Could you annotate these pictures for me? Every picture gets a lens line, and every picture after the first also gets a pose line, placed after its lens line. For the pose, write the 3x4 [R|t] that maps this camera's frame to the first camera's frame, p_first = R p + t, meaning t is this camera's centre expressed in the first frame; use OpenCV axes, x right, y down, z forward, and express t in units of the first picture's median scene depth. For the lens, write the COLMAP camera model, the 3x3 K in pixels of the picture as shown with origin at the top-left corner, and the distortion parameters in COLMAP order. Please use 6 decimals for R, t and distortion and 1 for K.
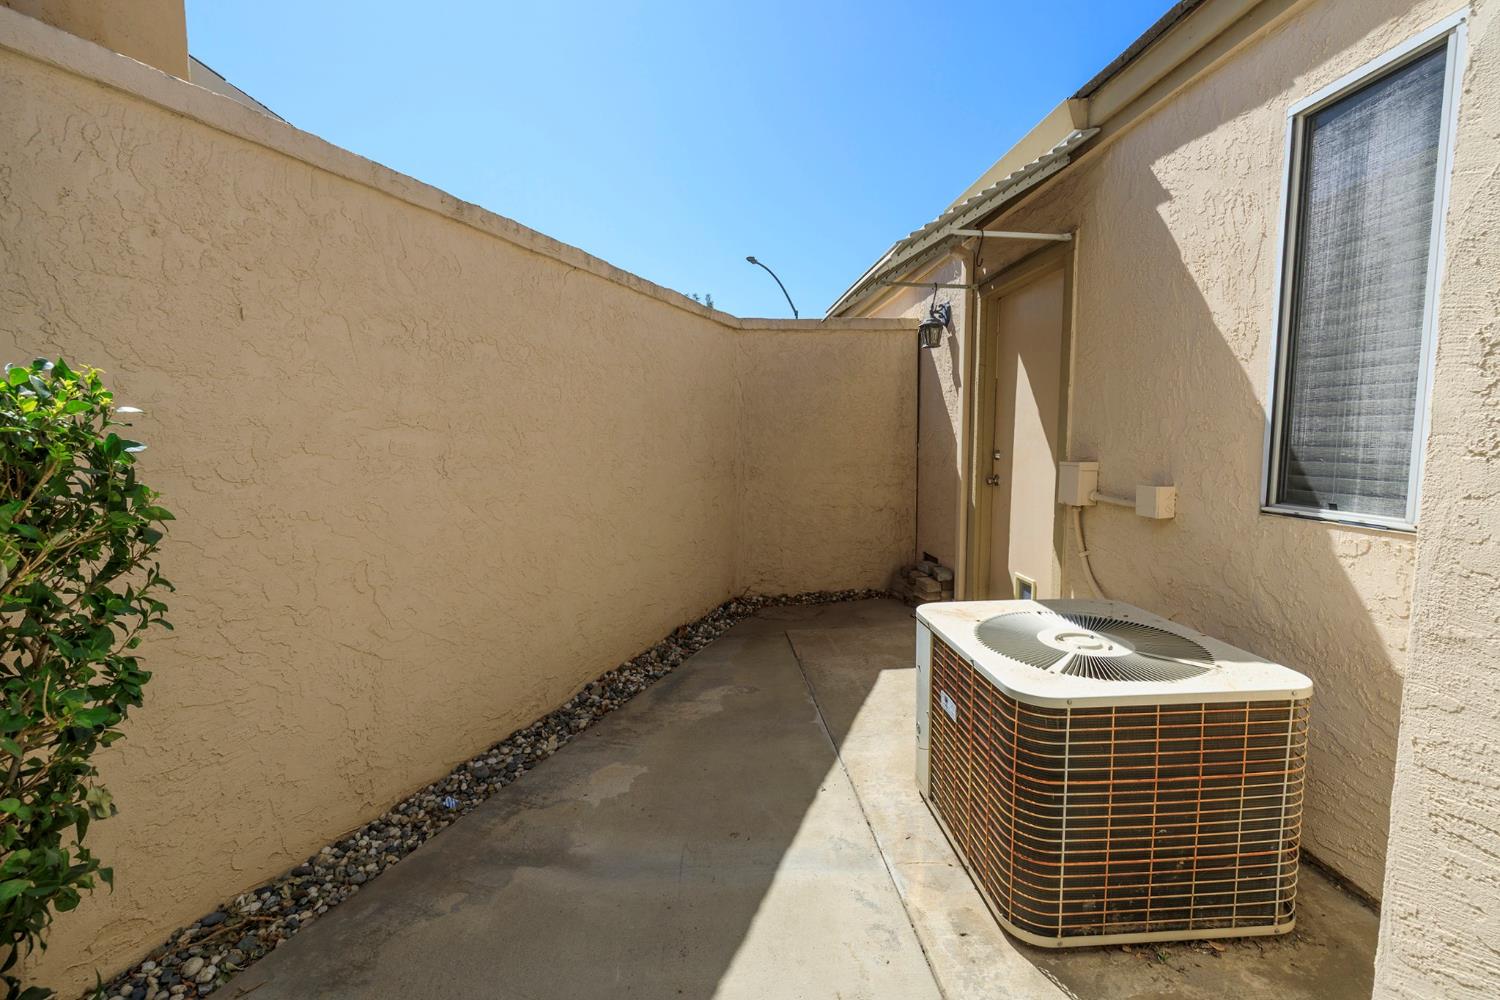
lens RADIAL K [[638.9, 0, 740.6], [0, 638.9, 491.7], [0, 0, 1]] dist [-0.001535, -0.000299]
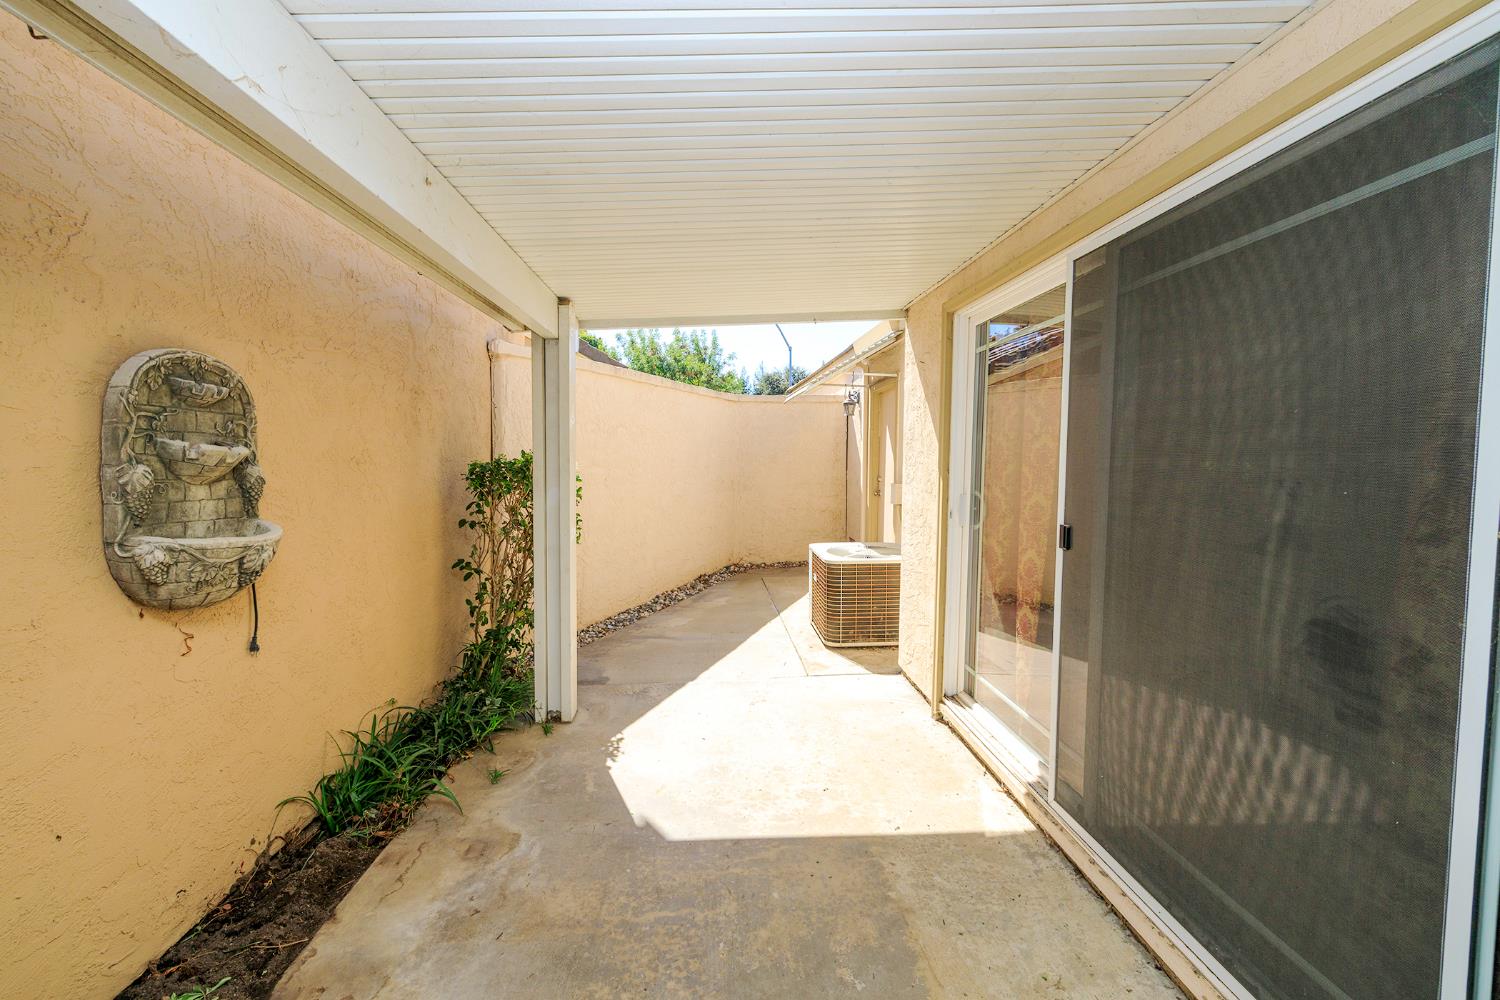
lens RADIAL K [[638.9, 0, 740.6], [0, 638.9, 491.7], [0, 0, 1]] dist [-0.001535, -0.000299]
pose [[0.999943, 0.010575, 0.001212, 0.007432], [-0.010539, 0.999588, -0.026693, 0.031156], [-0.001494, 0.026678, 0.999643, -0.810321]]
